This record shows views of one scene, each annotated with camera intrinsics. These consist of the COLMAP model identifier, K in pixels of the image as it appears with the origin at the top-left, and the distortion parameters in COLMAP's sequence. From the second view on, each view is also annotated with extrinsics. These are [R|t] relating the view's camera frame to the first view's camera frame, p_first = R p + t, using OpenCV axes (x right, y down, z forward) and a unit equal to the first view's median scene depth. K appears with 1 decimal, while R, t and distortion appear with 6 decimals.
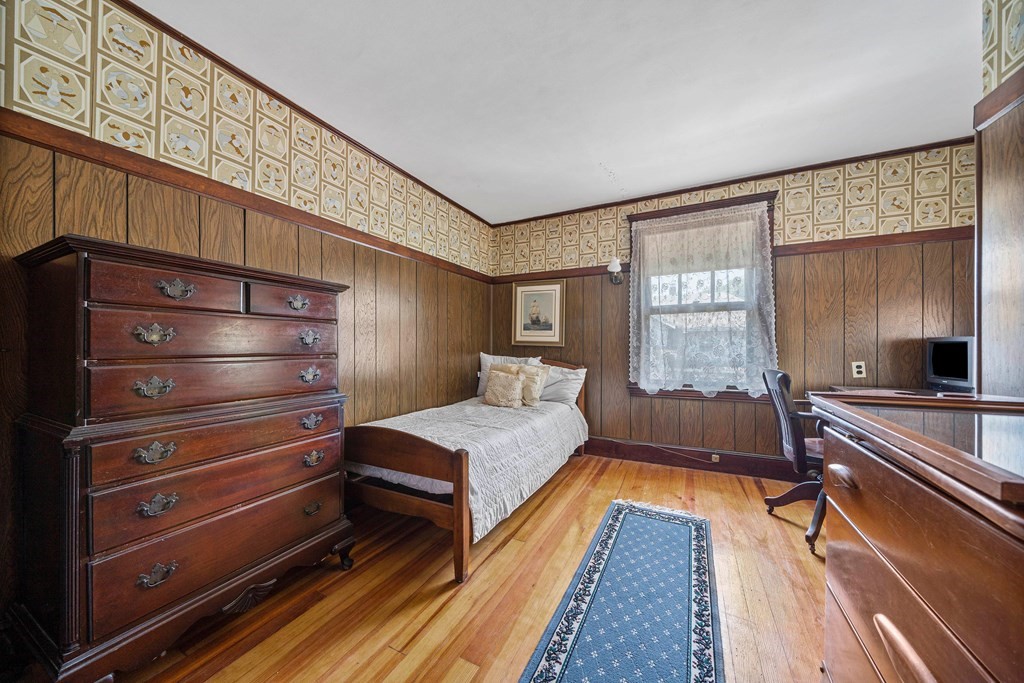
lens RADIAL K [[355.9, 0, 514.2], [0, 355.9, 344.0], [0, 0, 1]] dist [-0.000944, -0.000071]
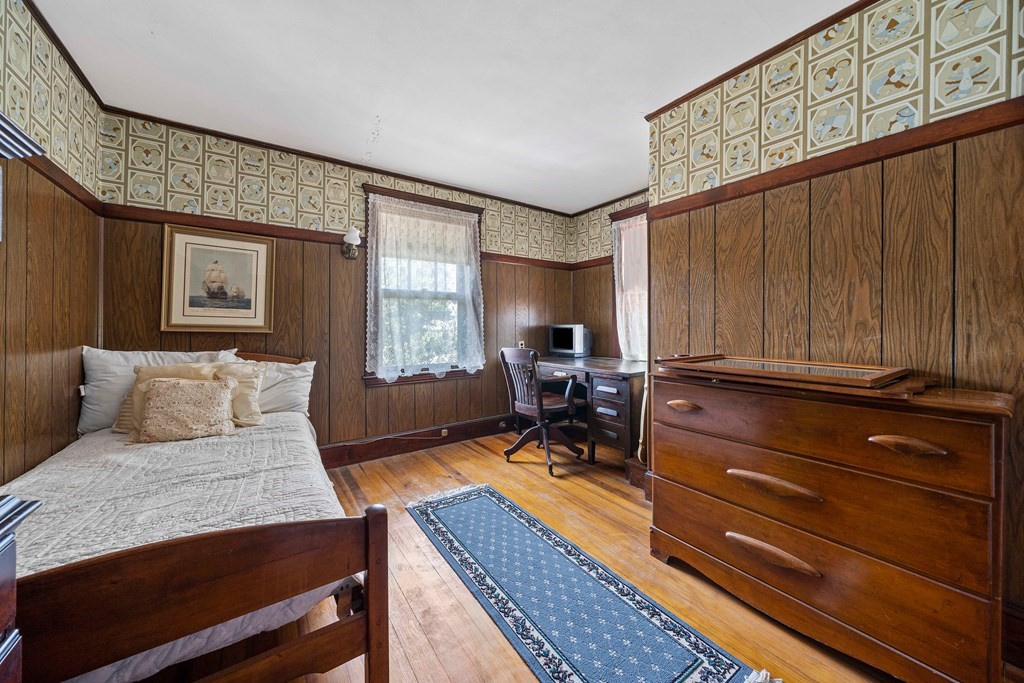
lens RADIAL K [[360.1, 0, 512.2], [0, 360.1, 325.3], [0, 0, 1]] dist [-0.001497, -0.000129]
pose [[0.474951, 0.007485, 0.879980, -0.304304], [-0.000516, 0.999966, -0.008227, -0.002786], [-0.880012, 0.003453, 0.474939, 0.268175]]
